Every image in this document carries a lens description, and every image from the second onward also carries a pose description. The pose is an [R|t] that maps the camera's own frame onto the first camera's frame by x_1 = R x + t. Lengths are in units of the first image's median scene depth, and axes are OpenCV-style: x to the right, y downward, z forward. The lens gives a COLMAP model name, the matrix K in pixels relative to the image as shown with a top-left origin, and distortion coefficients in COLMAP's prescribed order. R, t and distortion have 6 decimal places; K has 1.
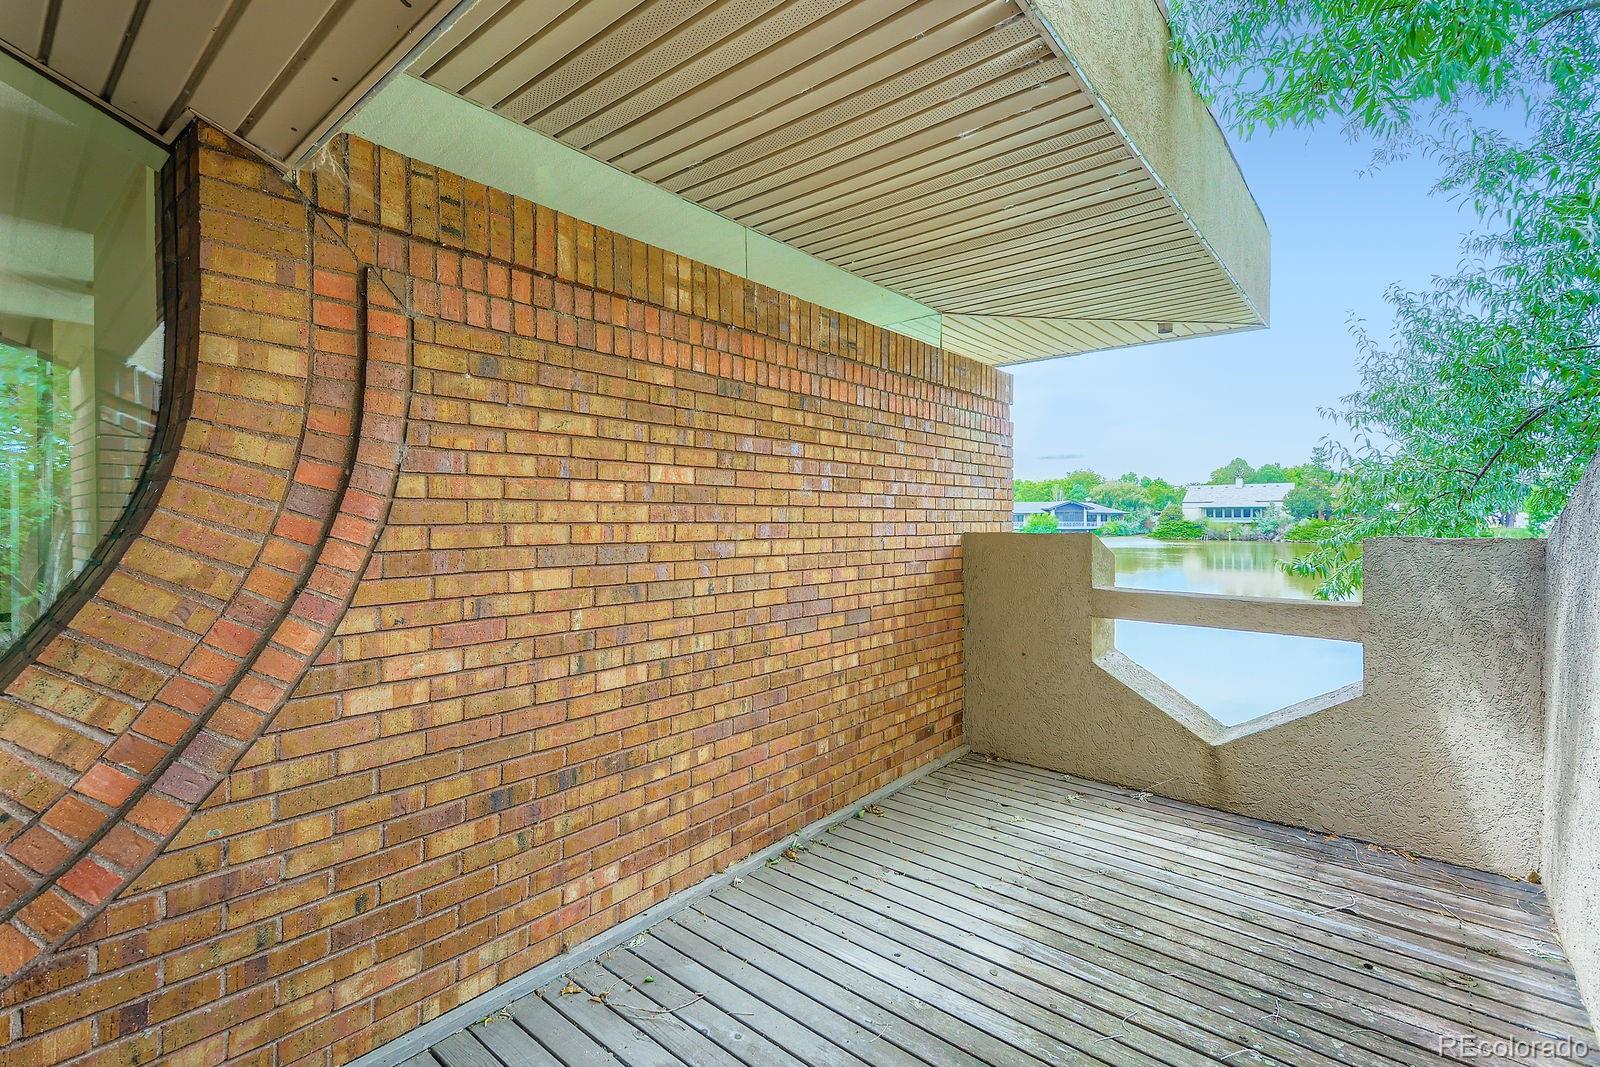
lens RADIAL K [[703.6, 0, 795.9], [0, 703.6, 525.5], [0, 0, 1]] dist [0.006903, -0.004611]
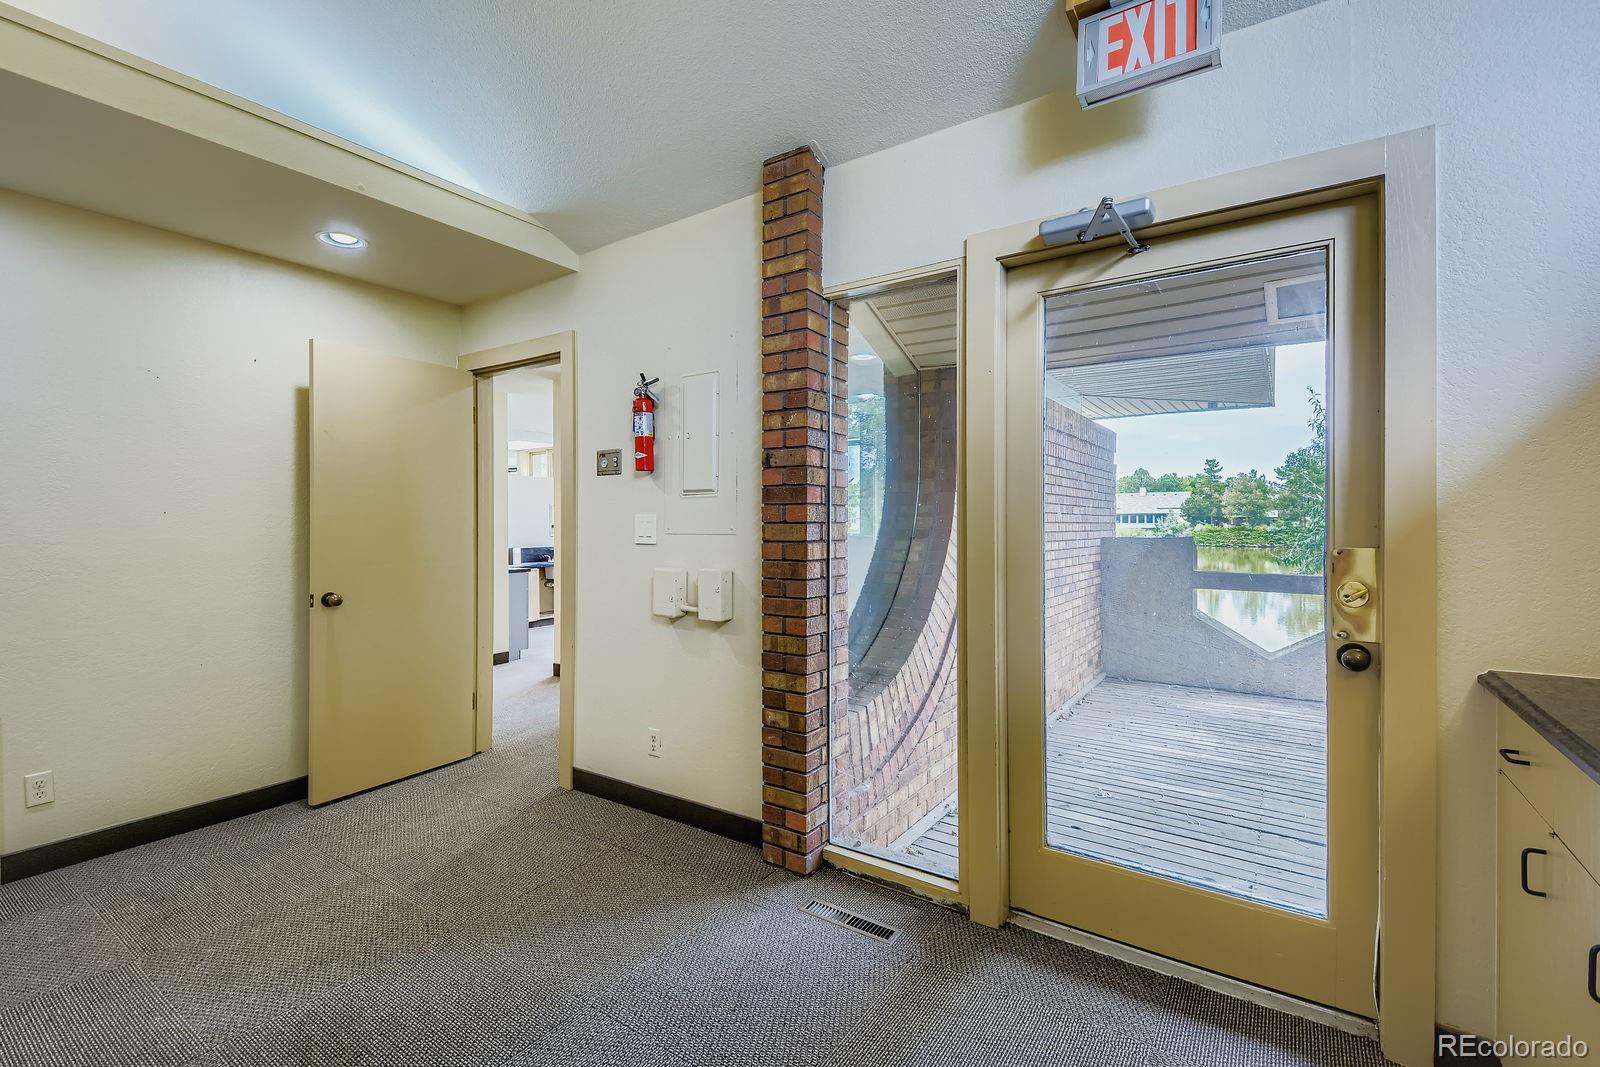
lens RADIAL K [[703.6, 0, 789.8], [0, 703.6, 526.8], [0, 0, 1]] dist [0.006903, -0.004611]
pose [[0.994319, 0.001748, 0.106428, -0.671426], [-0.001321, 0.999991, -0.004077, -0.005734], [-0.106435, 0.003914, 0.994312, -0.526300]]
